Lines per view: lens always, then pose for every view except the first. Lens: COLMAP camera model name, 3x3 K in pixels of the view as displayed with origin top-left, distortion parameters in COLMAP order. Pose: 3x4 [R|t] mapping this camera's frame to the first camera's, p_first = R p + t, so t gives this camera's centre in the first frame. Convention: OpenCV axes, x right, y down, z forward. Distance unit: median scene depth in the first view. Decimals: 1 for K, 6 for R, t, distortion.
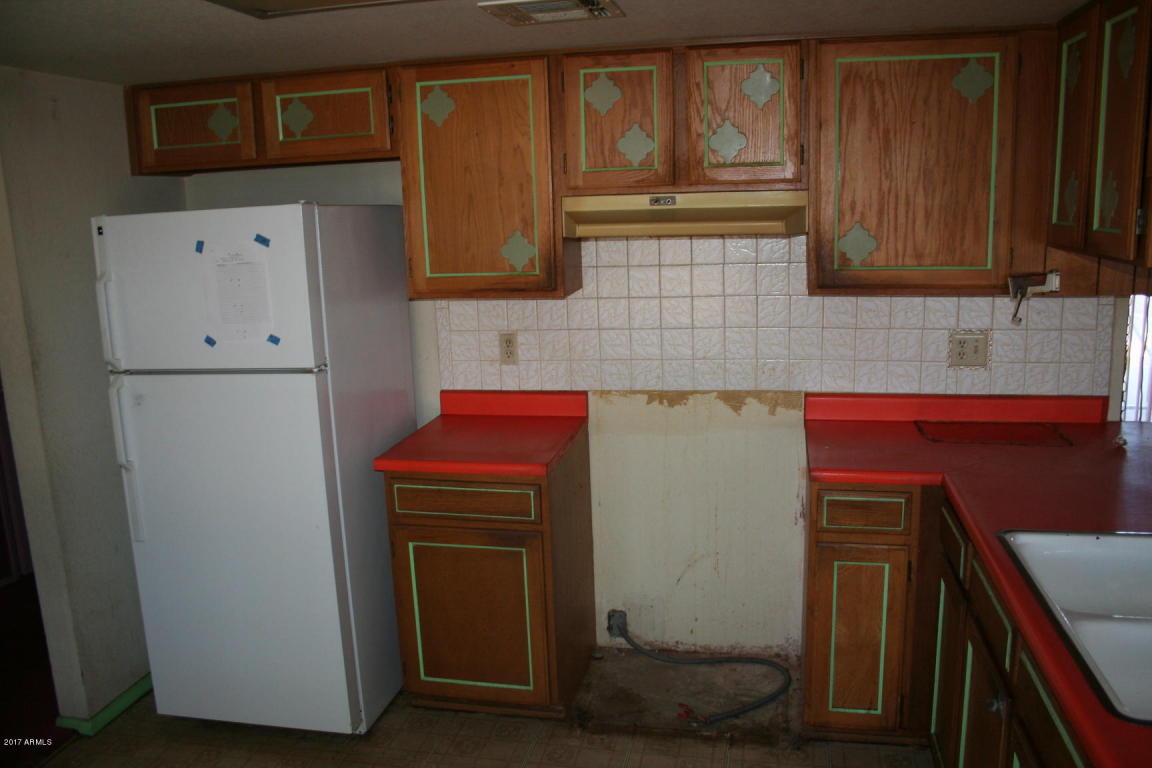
lens RADIAL K [[938.8, 0, 576.0], [0, 938.8, 384.0], [0, 0, 1]] dist [-0.161136, 0.132972]
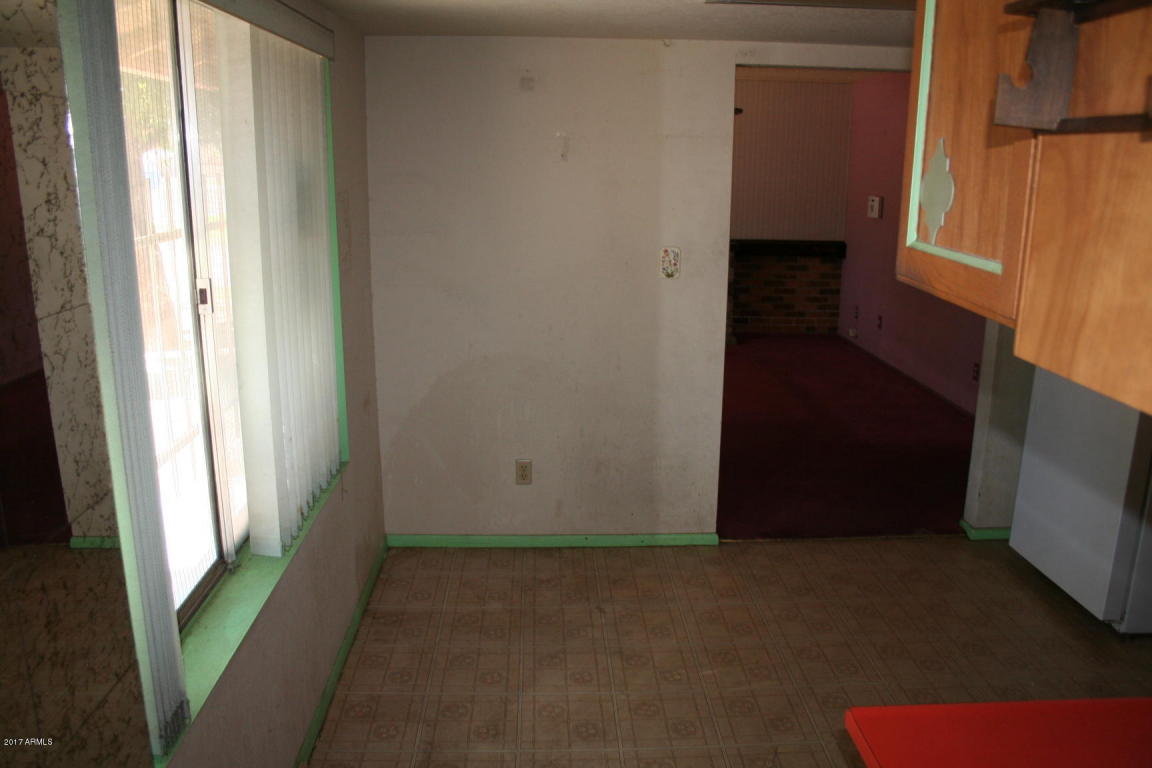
lens RADIAL K [[938.8, 0, 576.0], [0, 938.8, 384.0], [0, 0, 1]] dist [-0.161136, 0.132972]
pose [[0.233921, 0.268367, -0.934484, 0.558070], [-0.216966, 0.951321, 0.218891, -0.010665], [0.947738, 0.151548, 0.280761, -0.007210]]
